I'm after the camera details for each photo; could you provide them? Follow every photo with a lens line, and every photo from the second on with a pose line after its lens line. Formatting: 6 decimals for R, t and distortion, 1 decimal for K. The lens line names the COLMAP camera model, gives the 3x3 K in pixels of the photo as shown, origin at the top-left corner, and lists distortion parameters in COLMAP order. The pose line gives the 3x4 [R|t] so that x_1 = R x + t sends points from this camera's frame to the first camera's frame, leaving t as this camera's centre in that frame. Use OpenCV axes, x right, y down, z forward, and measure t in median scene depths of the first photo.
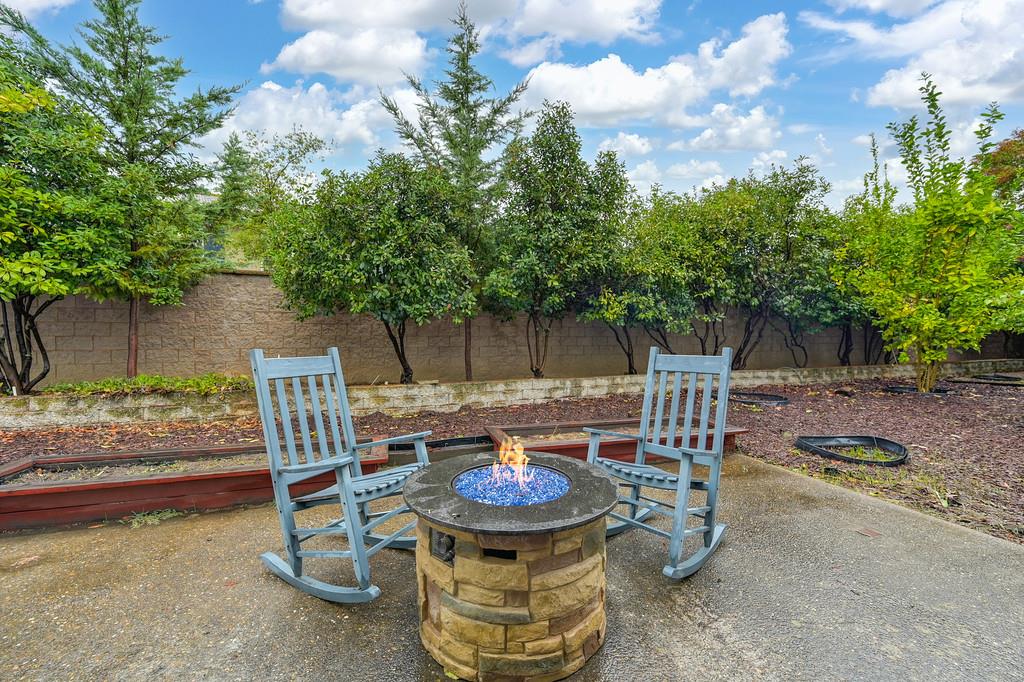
lens RADIAL K [[405.3, 0, 511.2], [0, 405.3, 334.8], [0, 0, 1]] dist [-0.000626, -0.000049]
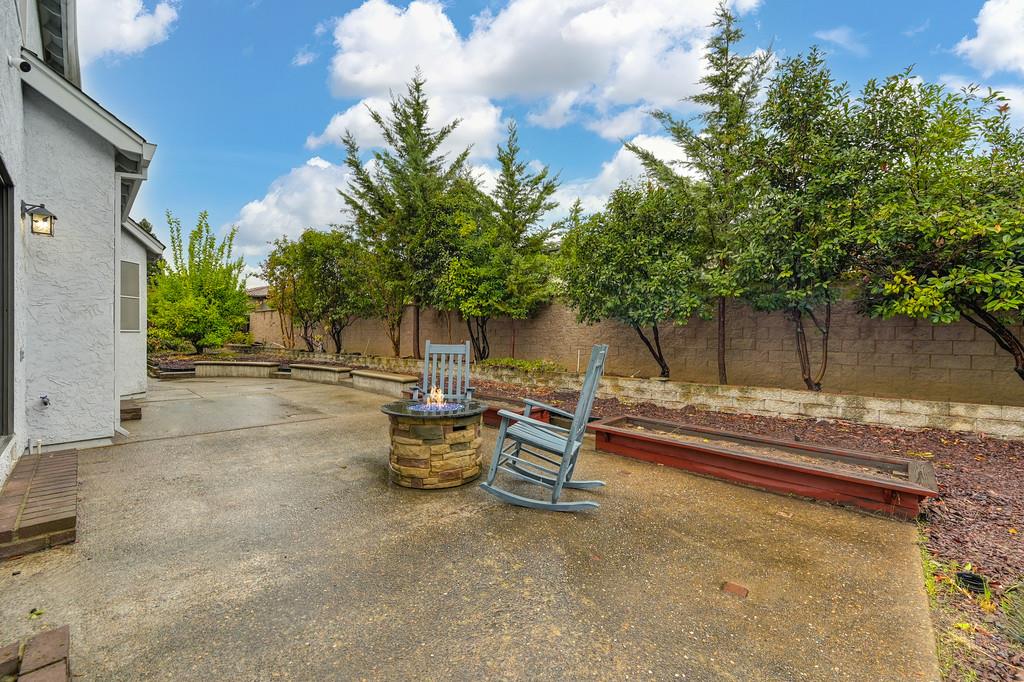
lens RADIAL K [[405.3, 0, 511.2], [0, 405.3, 334.8], [0, 0, 1]] dist [-0.000626, -0.000049]
pose [[0.484751, -0.001278, -0.874651, 0.576816], [-0.006115, 0.999970, -0.004851, 0.003674], [0.874631, 0.007700, 0.484728, 0.105278]]
